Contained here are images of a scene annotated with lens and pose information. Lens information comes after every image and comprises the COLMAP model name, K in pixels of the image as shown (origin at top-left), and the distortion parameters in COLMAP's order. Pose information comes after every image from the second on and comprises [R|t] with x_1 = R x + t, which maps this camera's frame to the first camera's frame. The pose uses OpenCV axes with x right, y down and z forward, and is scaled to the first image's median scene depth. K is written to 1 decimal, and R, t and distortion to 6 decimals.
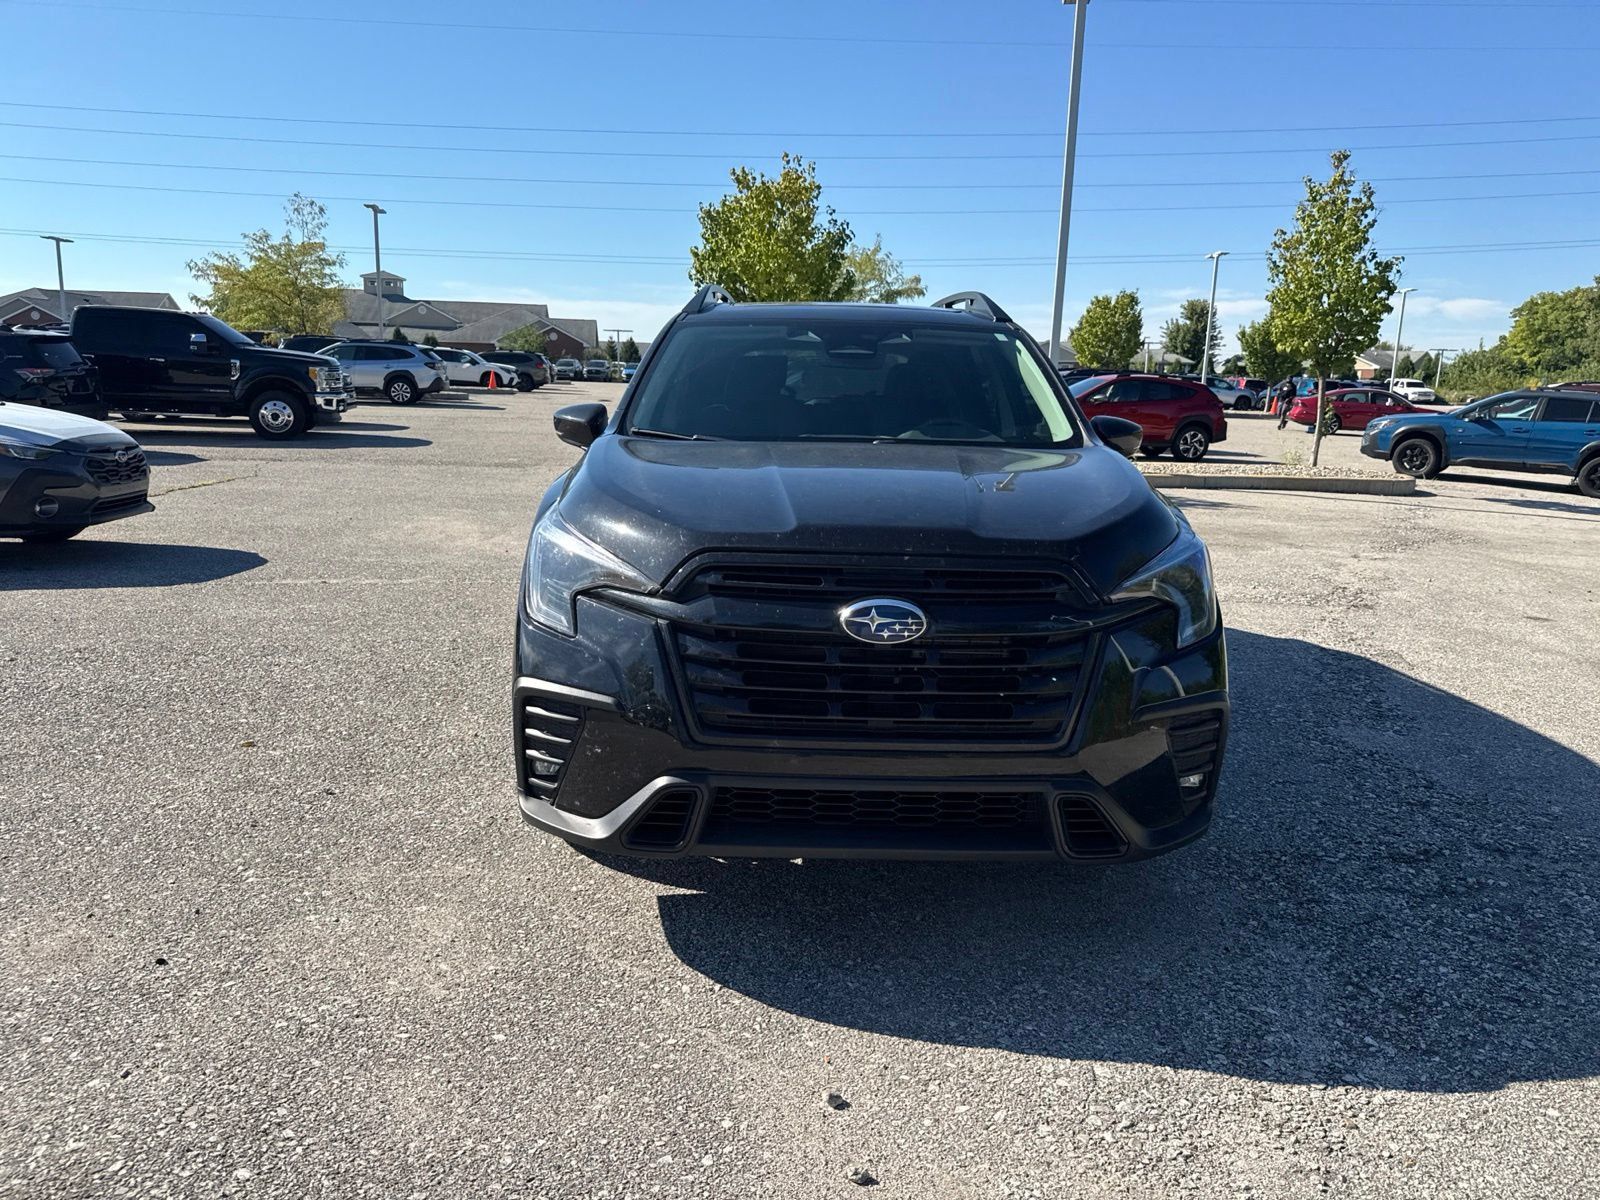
lens RADIAL K [[1129.3, 0, 815.6], [0, 1129.3, 615.6], [0, 0, 1]] dist [0.036117, -0.053307]
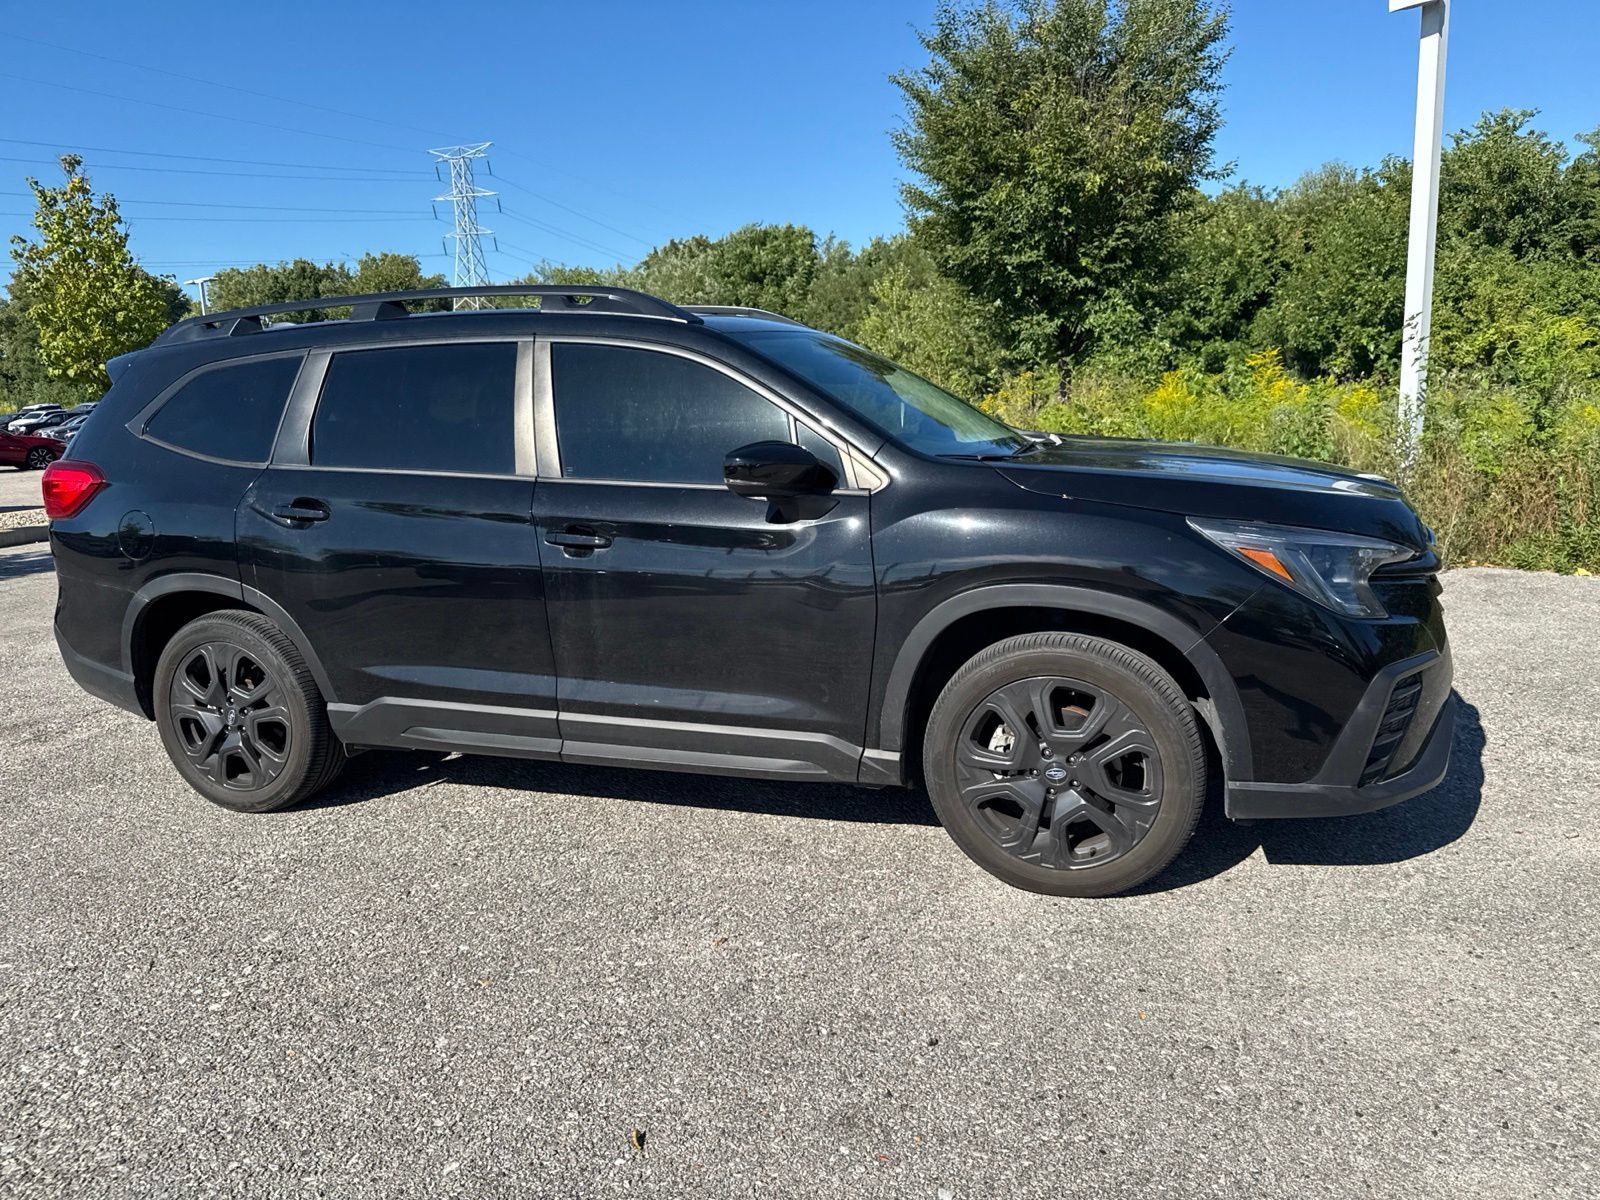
lens RADIAL K [[1129.3, 0, 806.8], [0, 1129.3, 617.8], [0, 0, 1]] dist [0.036117, -0.053307]
pose [[0.347776, -0.224176, 0.910383, -0.261236], [0.239074, 0.960100, 0.145090, -0.050701], [-0.906585, 0.167190, 0.387495, 0.199918]]
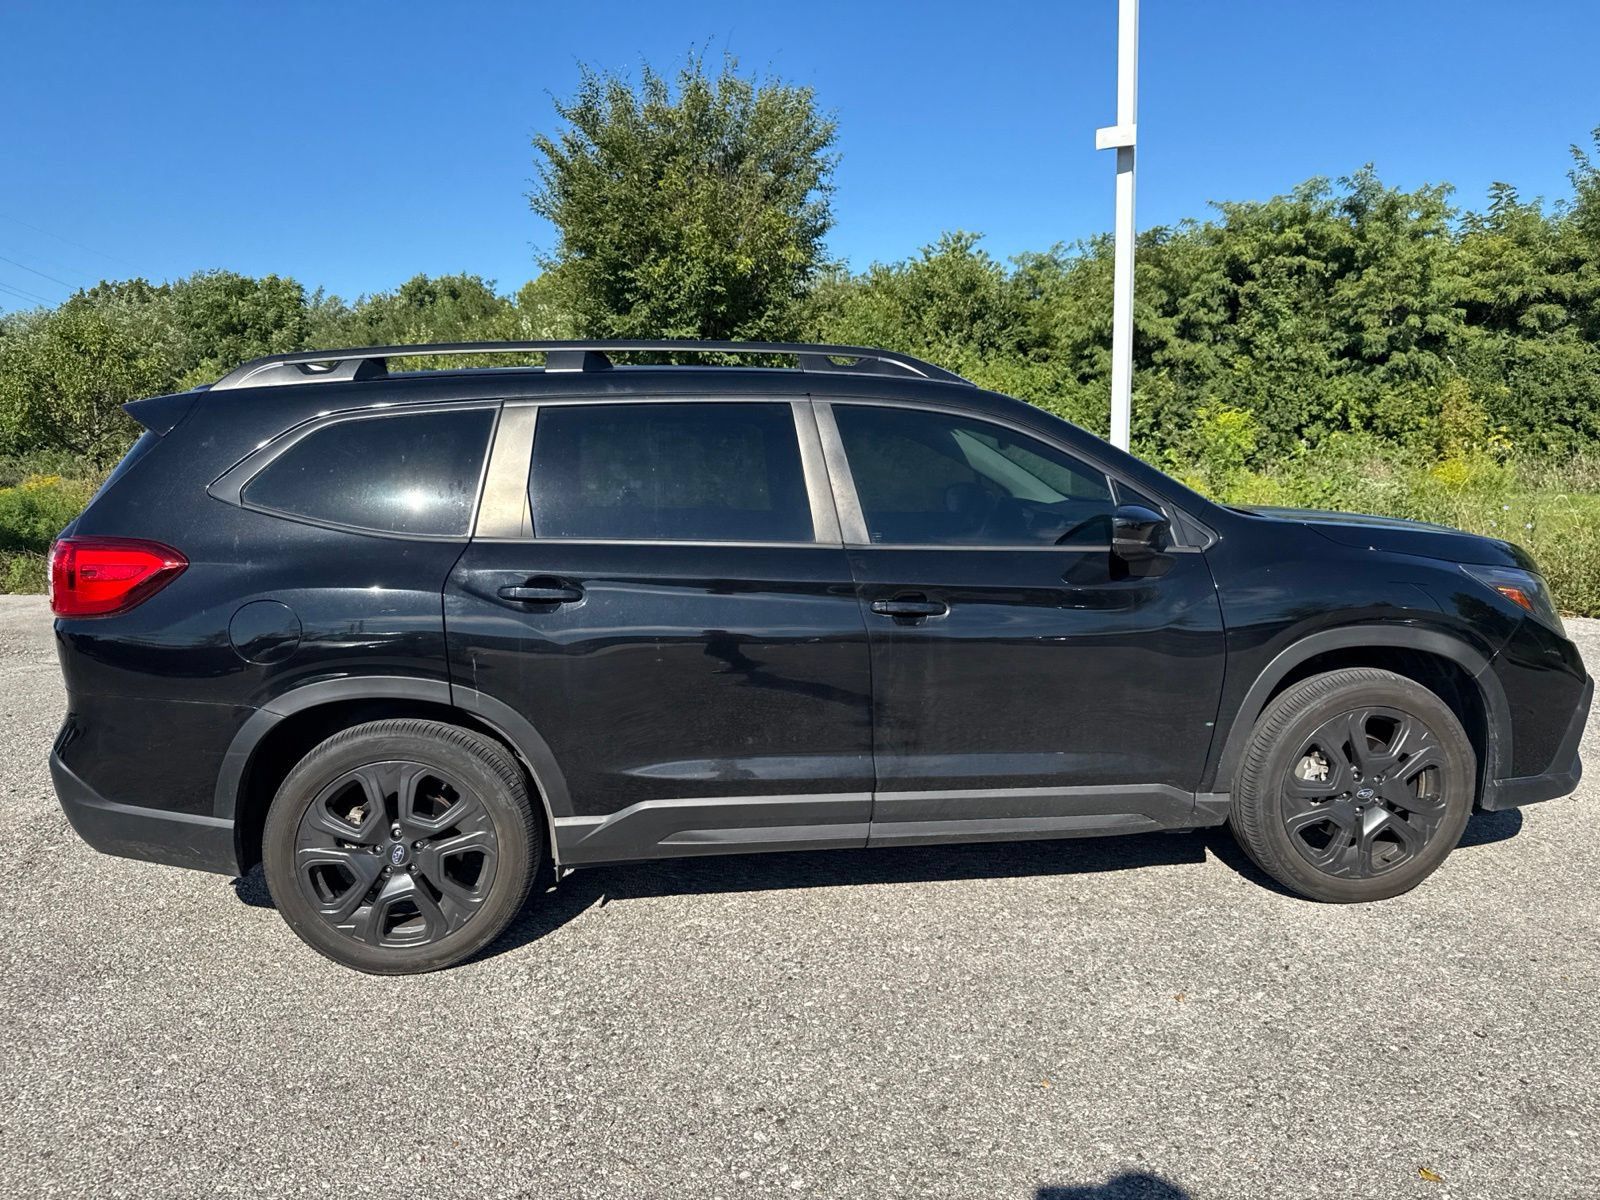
lens RADIAL K [[1129.3, 0, 805.2], [0, 1129.3, 619.1], [0, 0, 1]] dist [0.036117, -0.053307]
pose [[-0.091705, -0.177939, 0.979759, -0.278178], [0.224871, 0.954789, 0.194452, -0.089963], [-0.970063, 0.238152, -0.047546, 0.363582]]
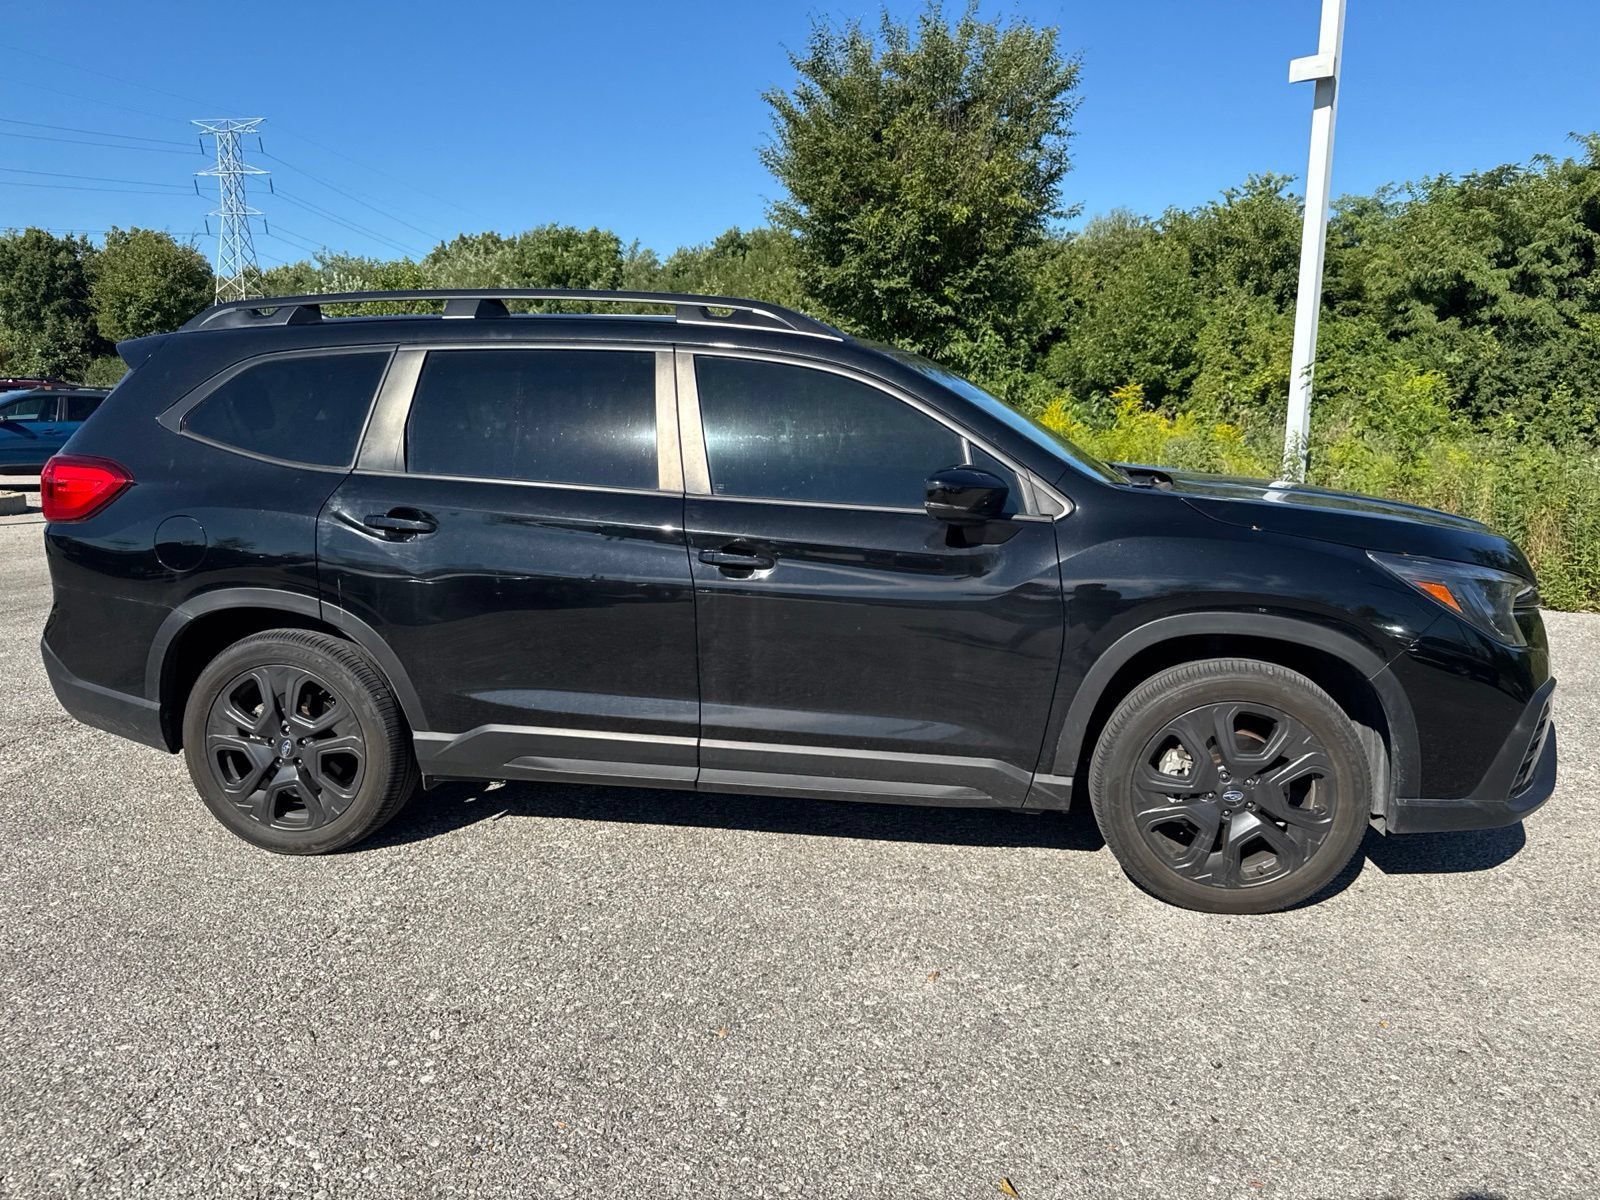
lens RADIAL K [[1129.3, 0, 812.0], [0, 1129.3, 609.1], [0, 0, 1]] dist [0.036117, -0.053307]
pose [[0.167008, -0.206308, 0.964129, -0.277326], [0.201290, 0.964402, 0.171499, -0.069869], [-0.965189, 0.165427, 0.202591, 0.273155]]
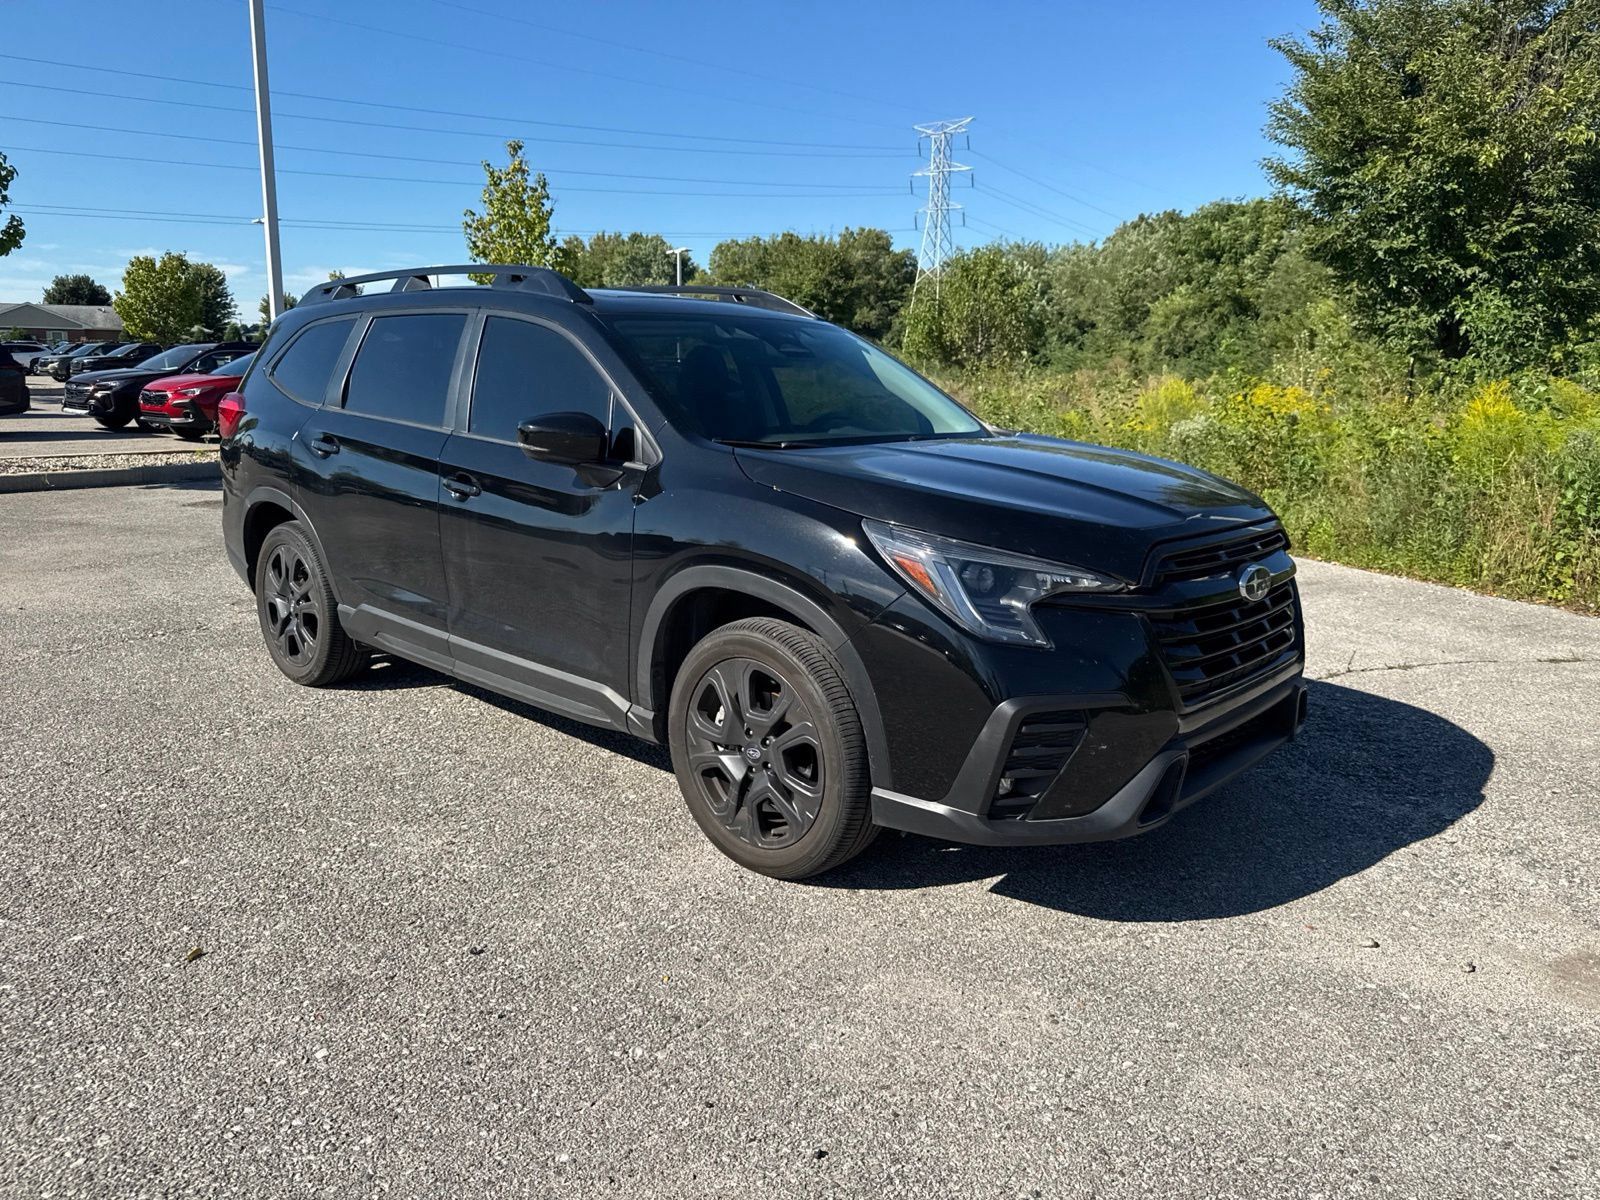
lens RADIAL K [[1129.3, 0, 808.3], [0, 1129.3, 622.3], [0, 0, 1]] dist [0.036117, -0.053307]
pose [[0.683479, -0.171398, 0.709563, -0.201808], [0.148969, 0.984337, 0.094278, -0.024779], [-0.714608, 0.041265, 0.698307, 0.081981]]
